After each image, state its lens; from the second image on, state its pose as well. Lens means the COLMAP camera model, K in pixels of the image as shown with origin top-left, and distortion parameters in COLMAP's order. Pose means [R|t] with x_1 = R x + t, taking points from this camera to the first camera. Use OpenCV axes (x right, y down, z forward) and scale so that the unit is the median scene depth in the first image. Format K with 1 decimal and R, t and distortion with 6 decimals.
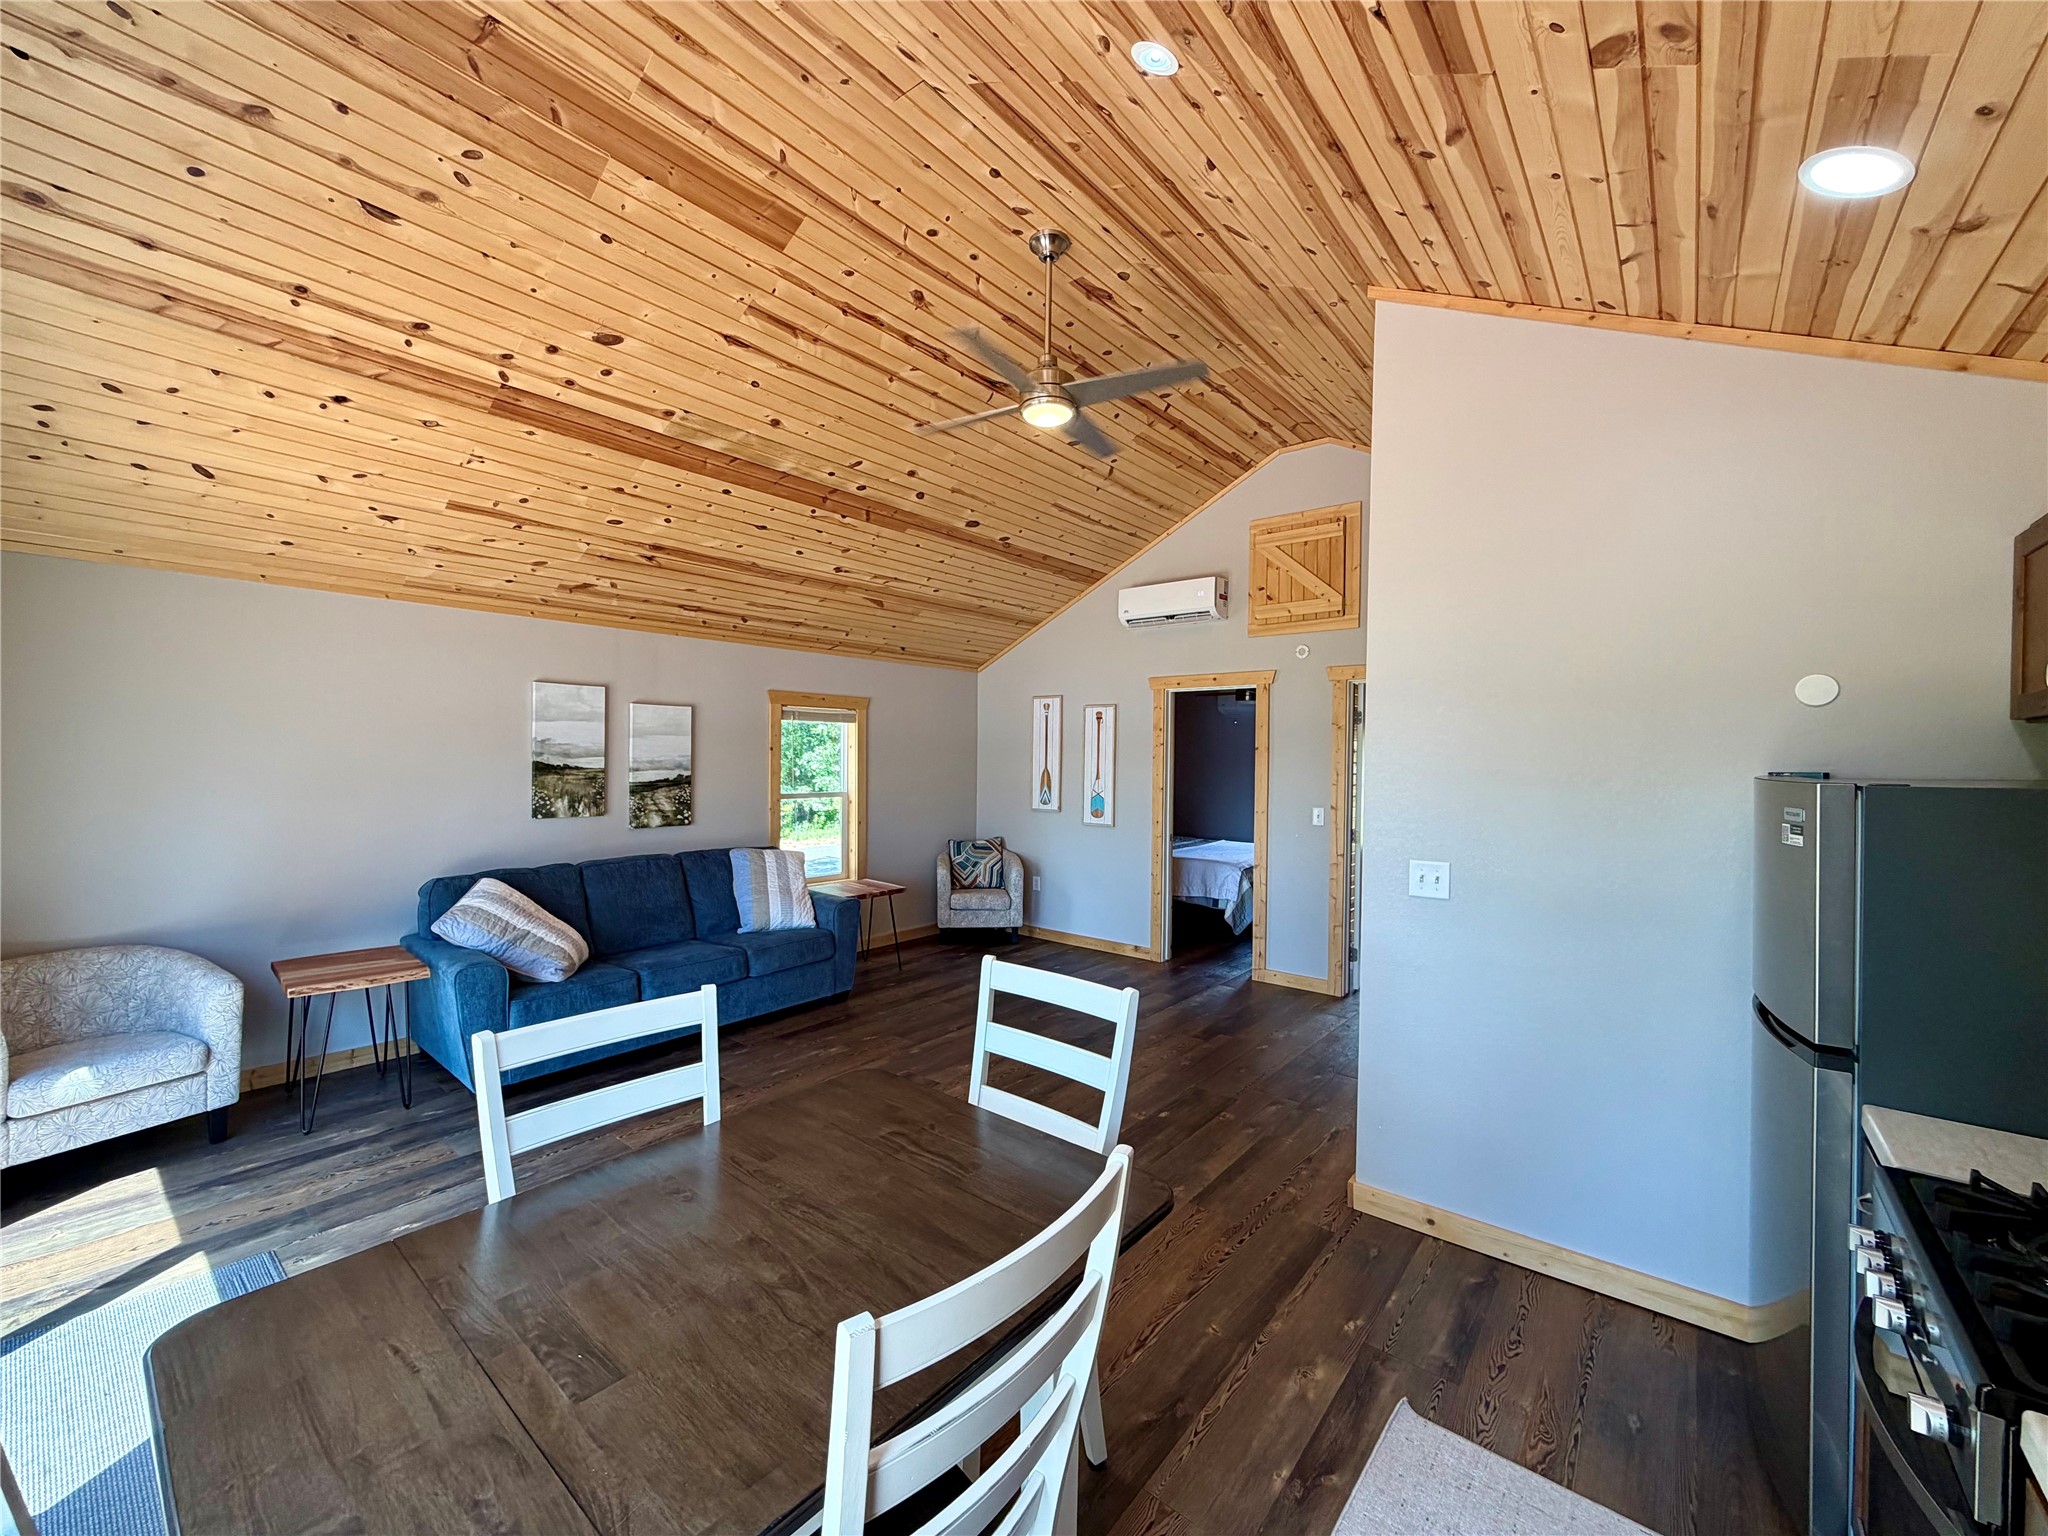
lens RADIAL K [[816.1, 0, 1018.1], [0, 816.1, 767.7], [0, 0, 1]] dist [0.000975, 0.000077]
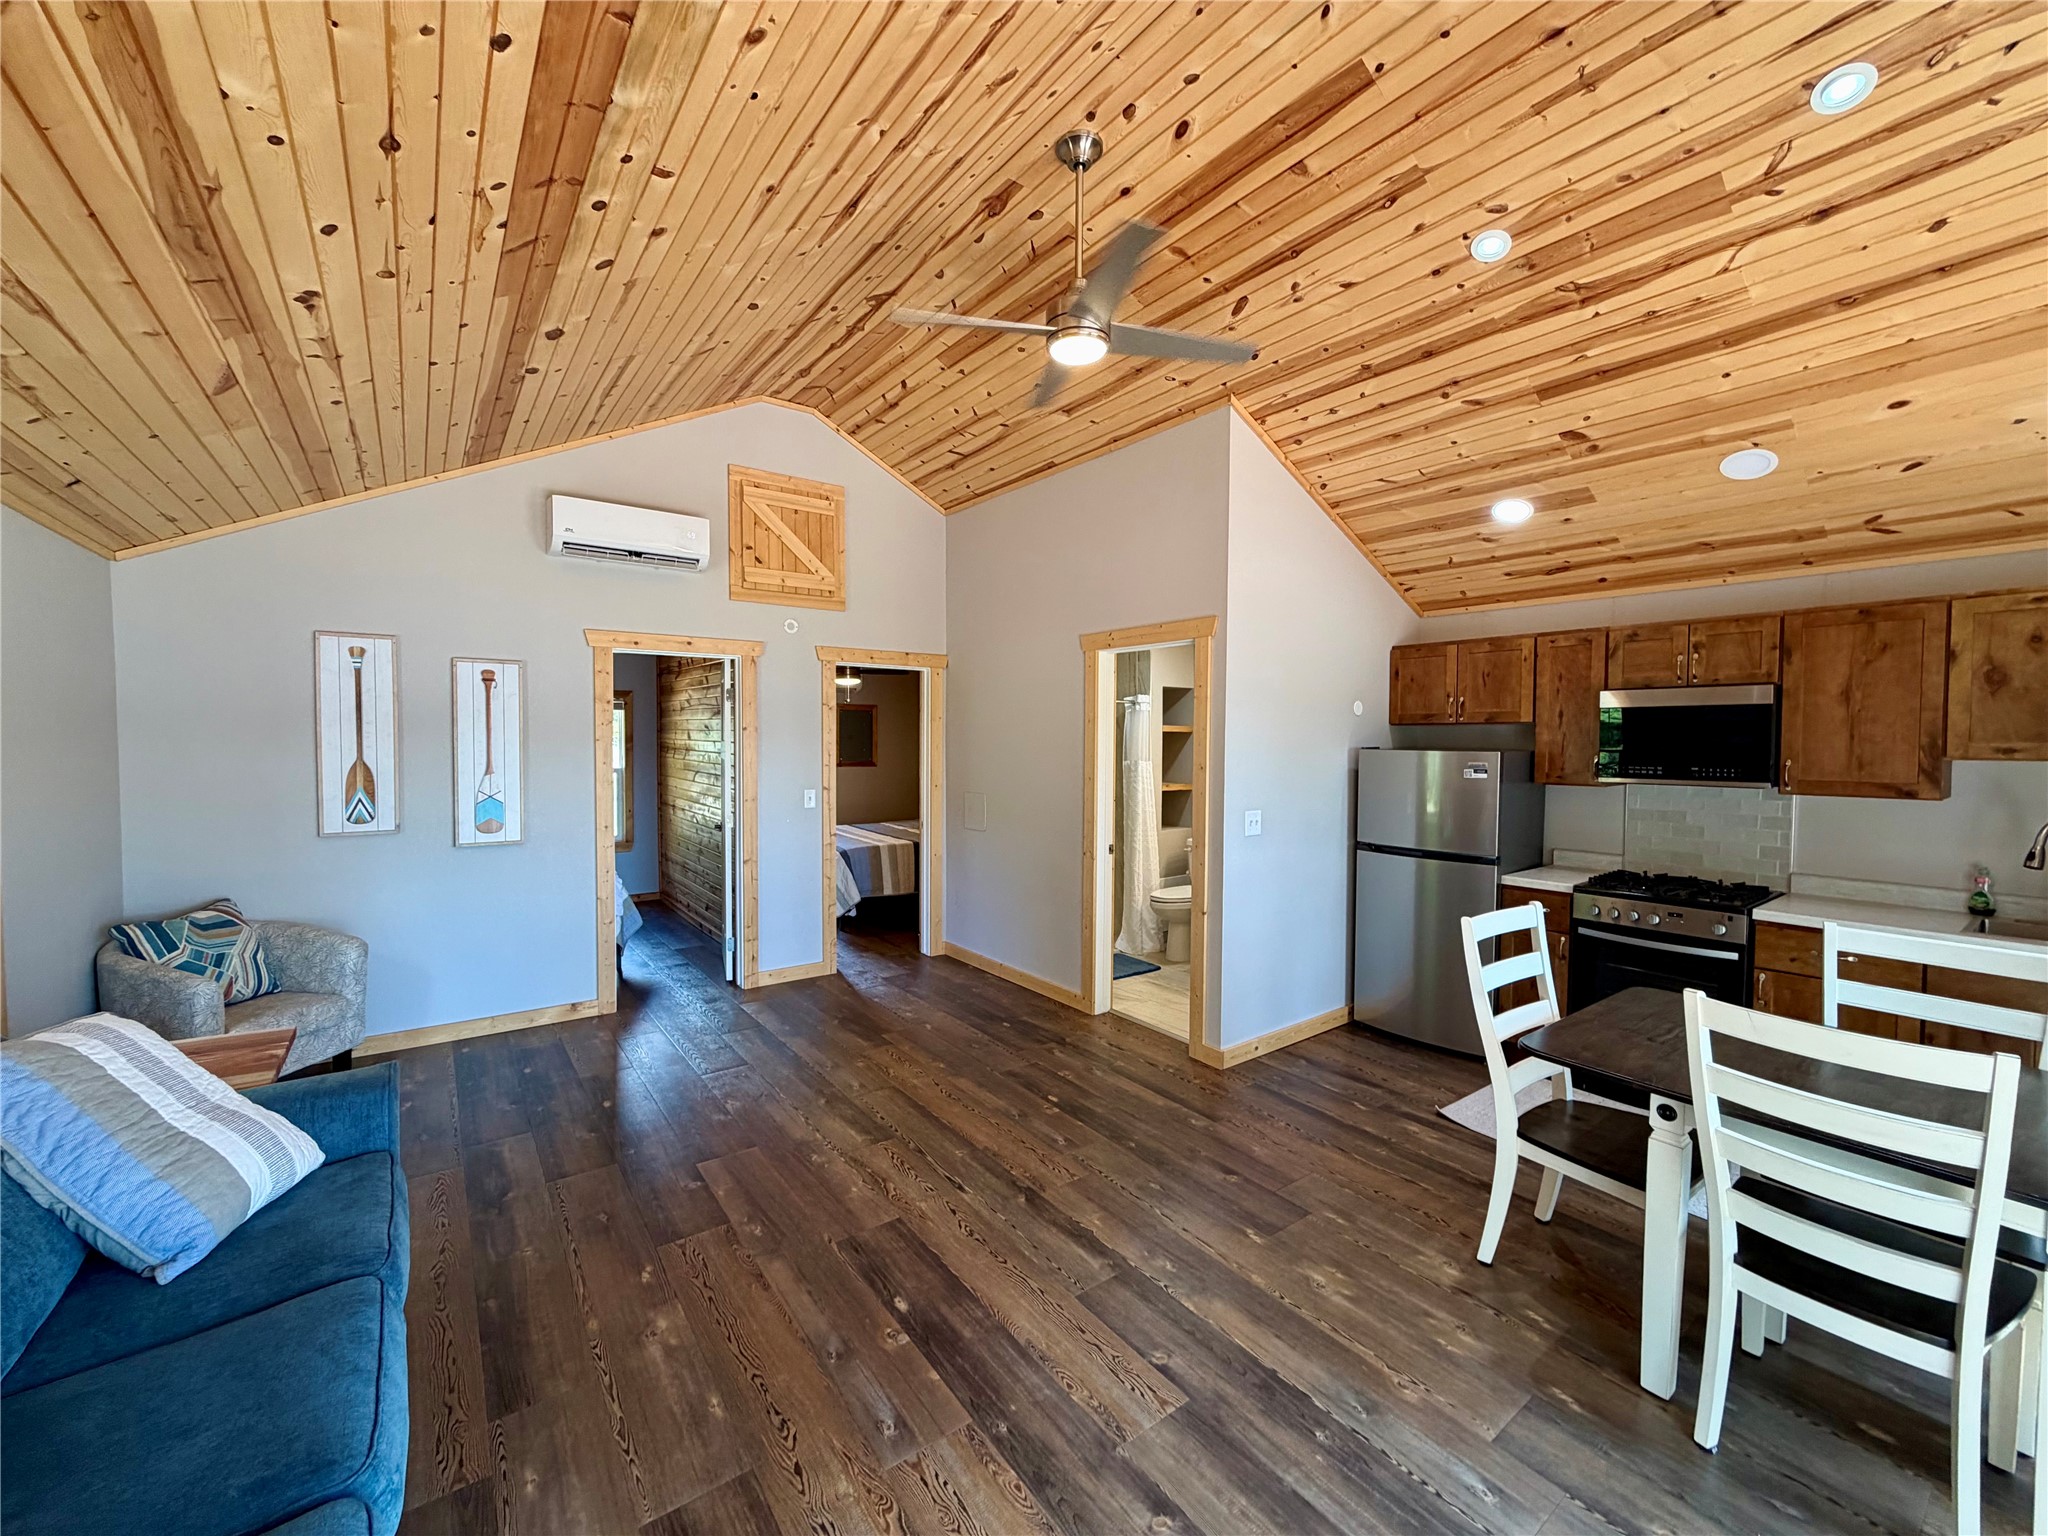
lens RADIAL K [[816.1, 0, 1018.1], [0, 816.1, 767.7], [0, 0, 1]] dist [0.000975, 0.000077]
pose [[0.245897, -0.045257, 0.968239, -0.552799], [0.012251, 0.998975, 0.043583, -0.018134], [-0.969218, 0.001145, 0.246200, 0.559654]]
